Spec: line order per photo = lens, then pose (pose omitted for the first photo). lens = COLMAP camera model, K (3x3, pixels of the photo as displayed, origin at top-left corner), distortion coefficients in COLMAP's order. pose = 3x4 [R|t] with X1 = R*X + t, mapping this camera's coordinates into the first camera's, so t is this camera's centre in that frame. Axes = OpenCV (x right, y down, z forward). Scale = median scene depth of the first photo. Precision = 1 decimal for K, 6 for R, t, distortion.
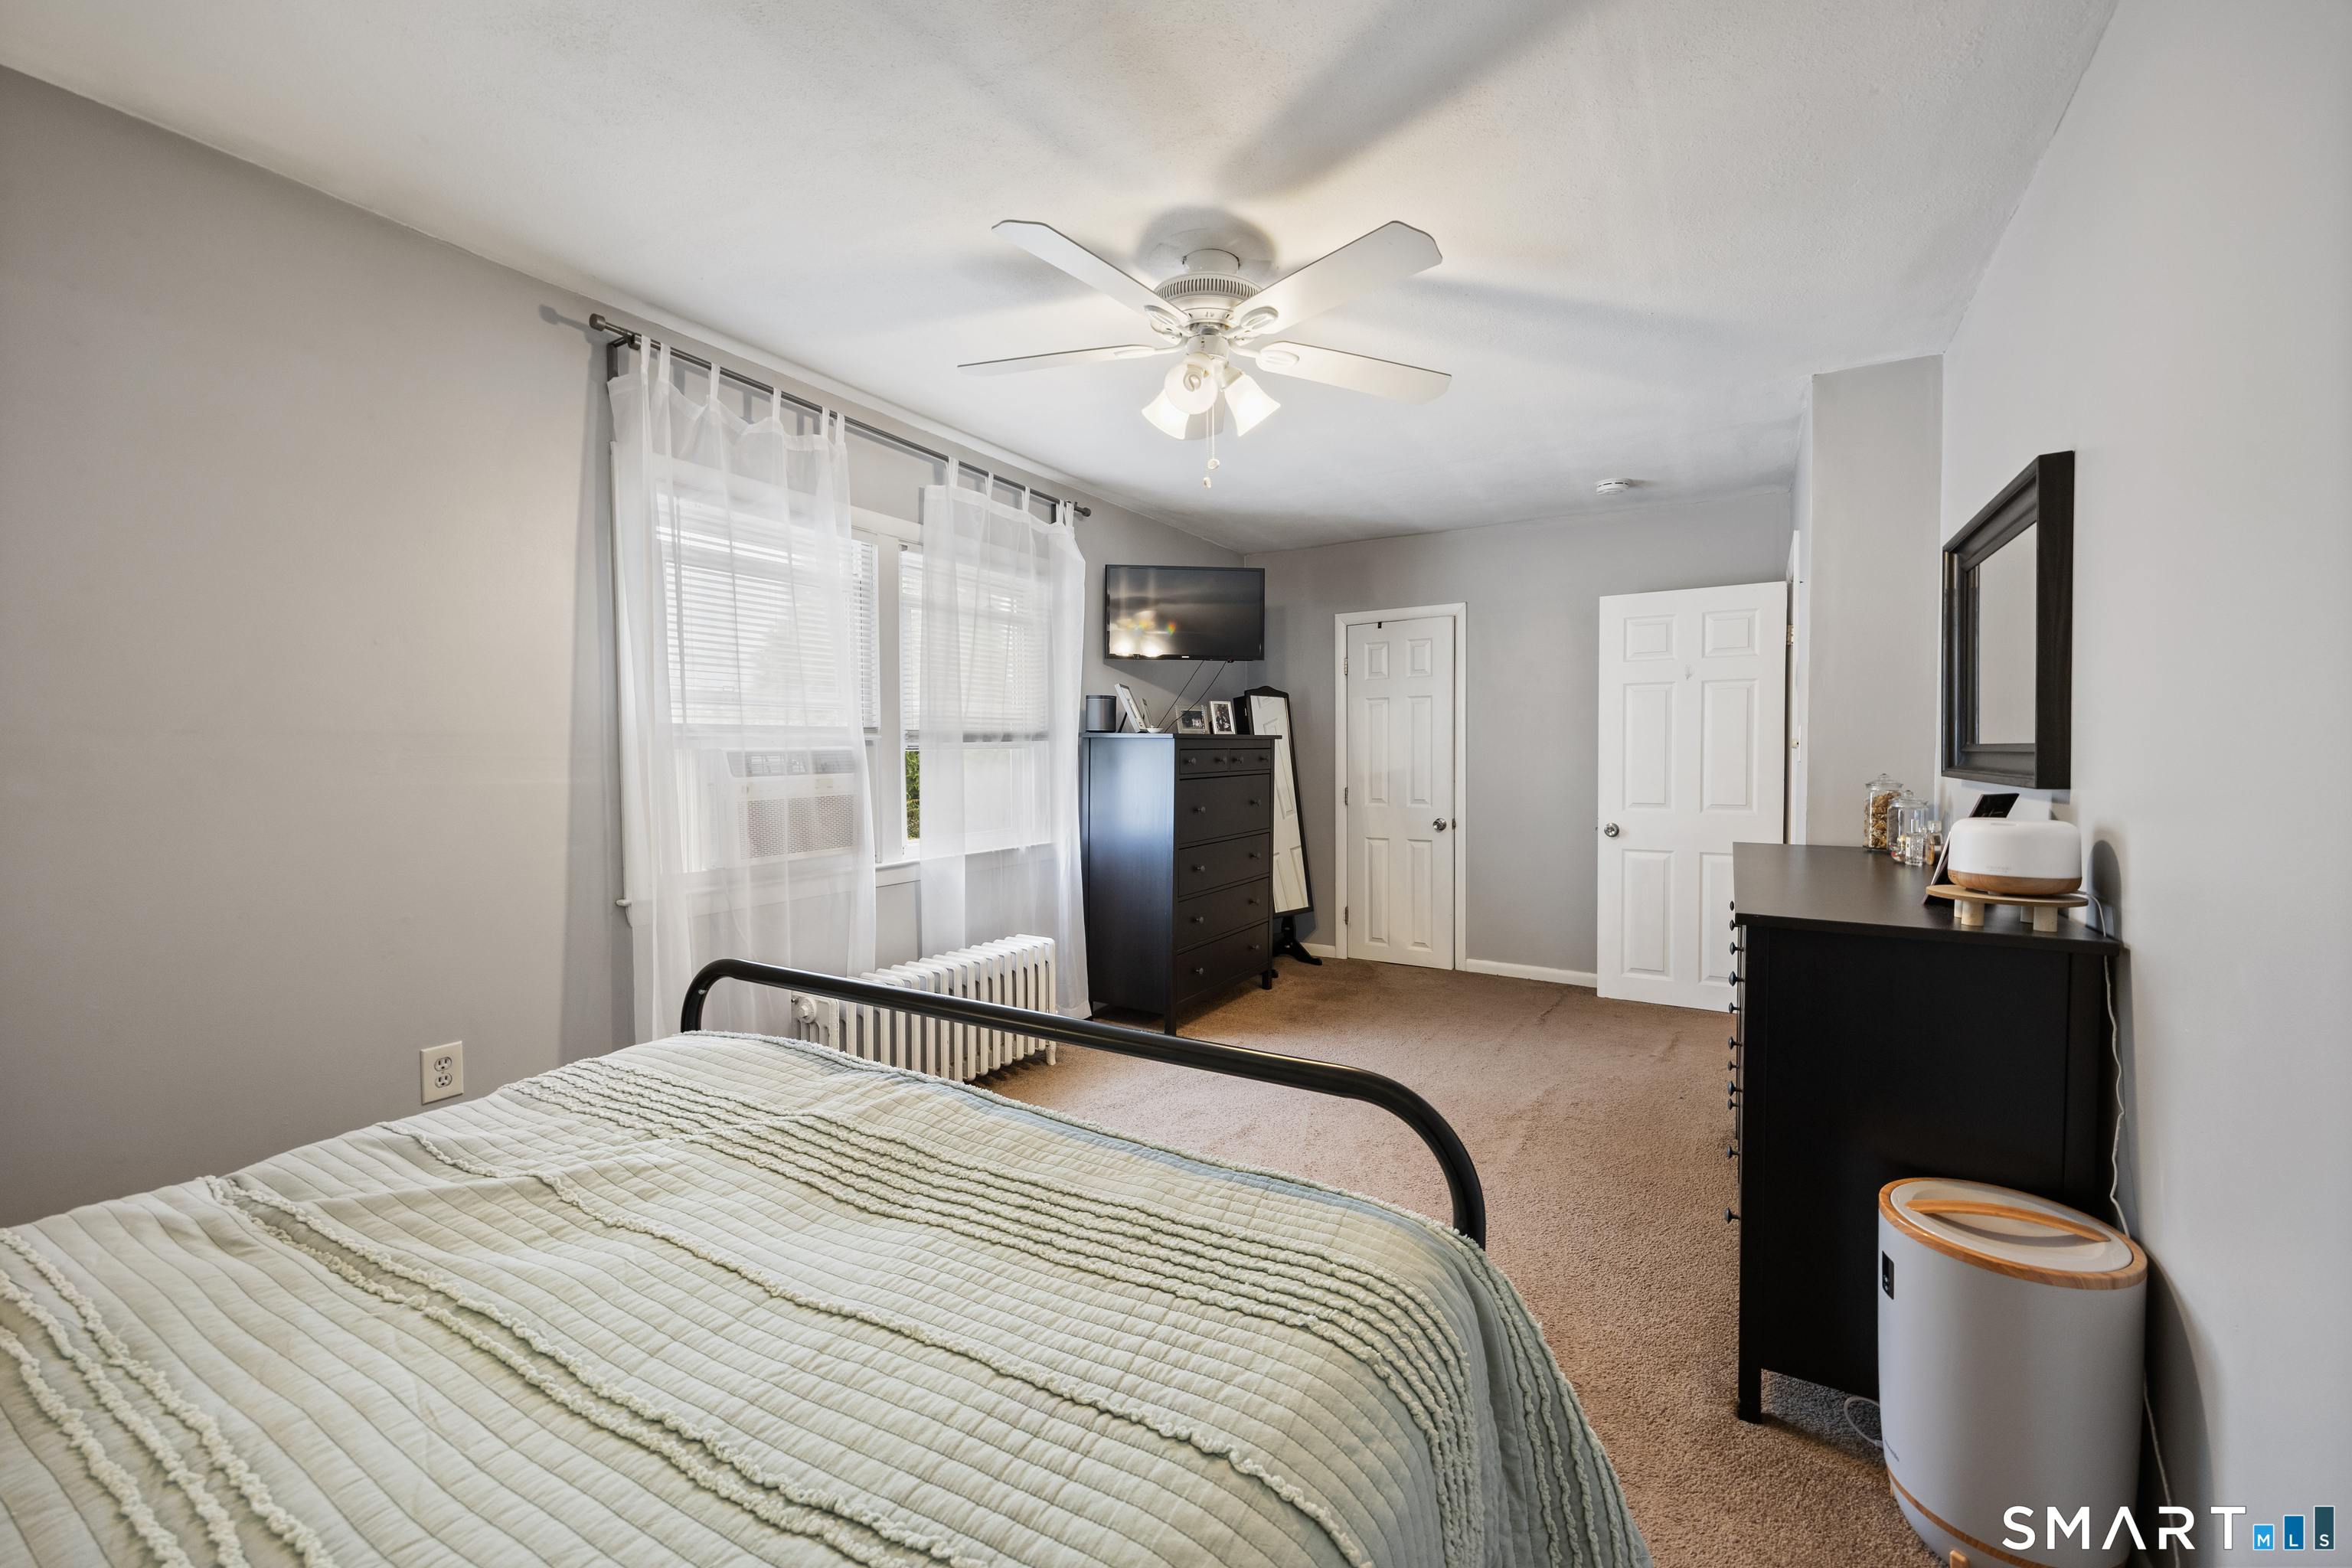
lens RADIAL K [[960.0, 0, 1166.5], [0, 960.0, 773.4], [0, 0, 1]] dist [-0.000318, -0.000246]
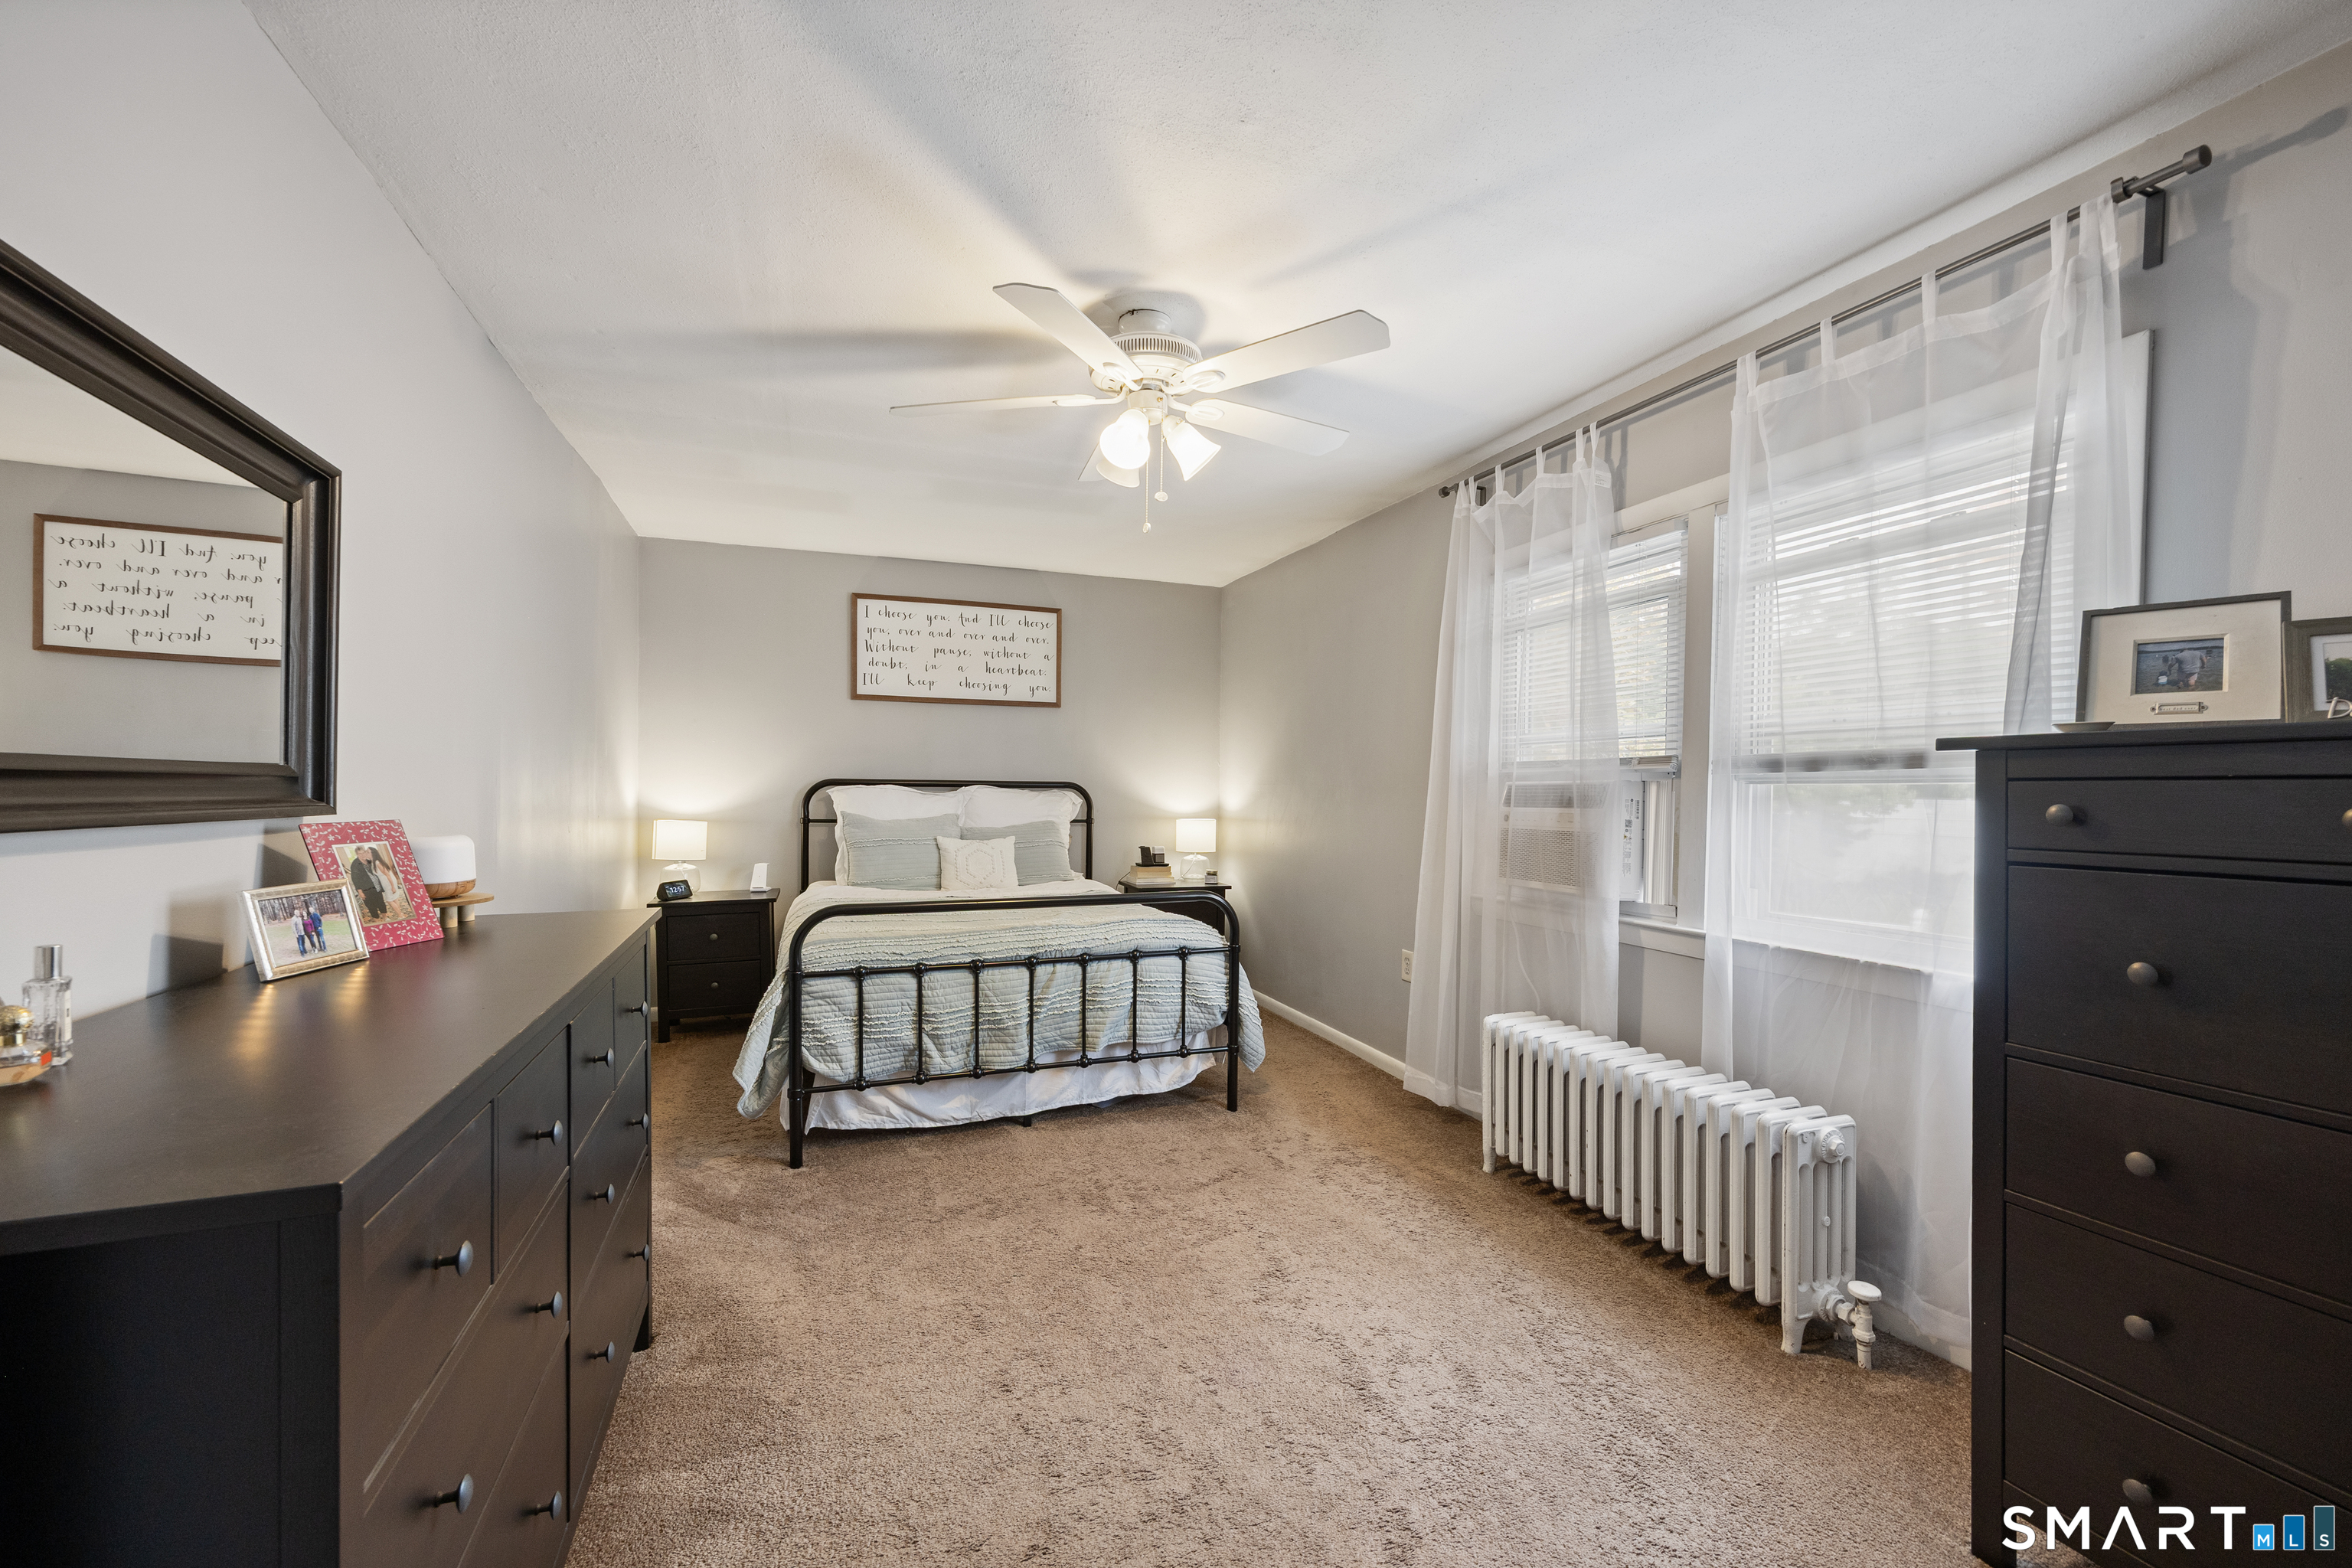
lens RADIAL K [[960.0, 0, 1166.5], [0, 960.0, 773.4], [0, 0, 1]] dist [-0.000318, -0.000246]
pose [[-0.631381, -0.000727, -0.775472, 0.656771], [-0.012369, 0.999882, 0.009133, -0.038861], [0.775374, 0.015358, -0.631315, 1.298968]]
